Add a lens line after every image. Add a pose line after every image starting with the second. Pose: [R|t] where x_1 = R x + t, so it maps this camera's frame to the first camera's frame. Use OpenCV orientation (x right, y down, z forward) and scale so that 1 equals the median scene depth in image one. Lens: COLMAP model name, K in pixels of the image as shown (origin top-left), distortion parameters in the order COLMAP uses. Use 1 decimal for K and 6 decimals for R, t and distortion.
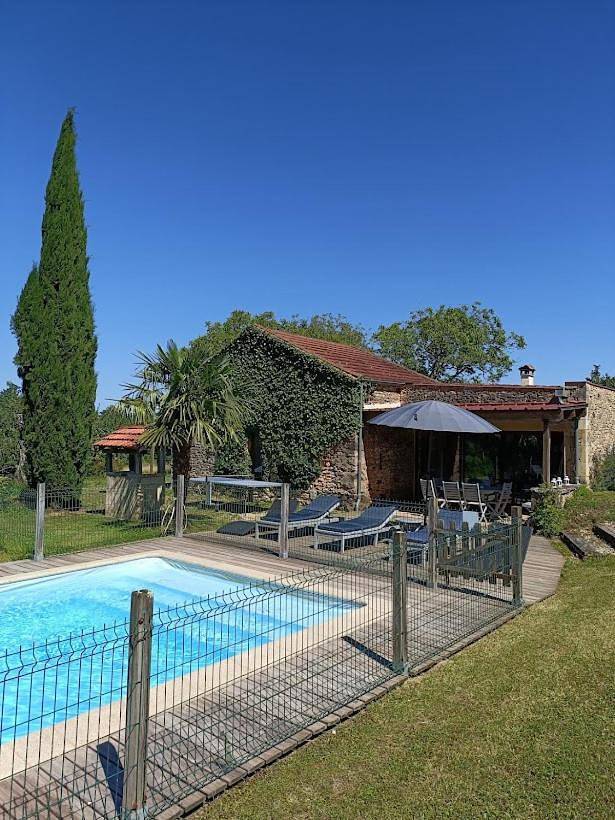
lens RADIAL K [[608.7, 0, 307.5], [0, 608.7, 410.0], [0, 0, 1]] dist [0.000922, 0.000758]
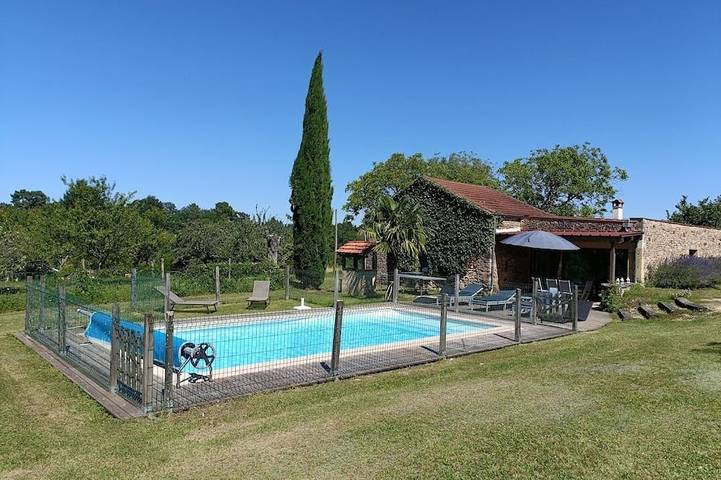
lens RADIAL K [[538.4, 0, 360.5], [0, 538.4, 240.0], [0, 0, 1]] dist [0.029423, 0.000129]
pose [[0.990599, 0.016936, -0.135745, -0.066252], [-0.012774, 0.999423, 0.031474, -0.022074], [0.136199, -0.029445, 0.990244, -0.436635]]
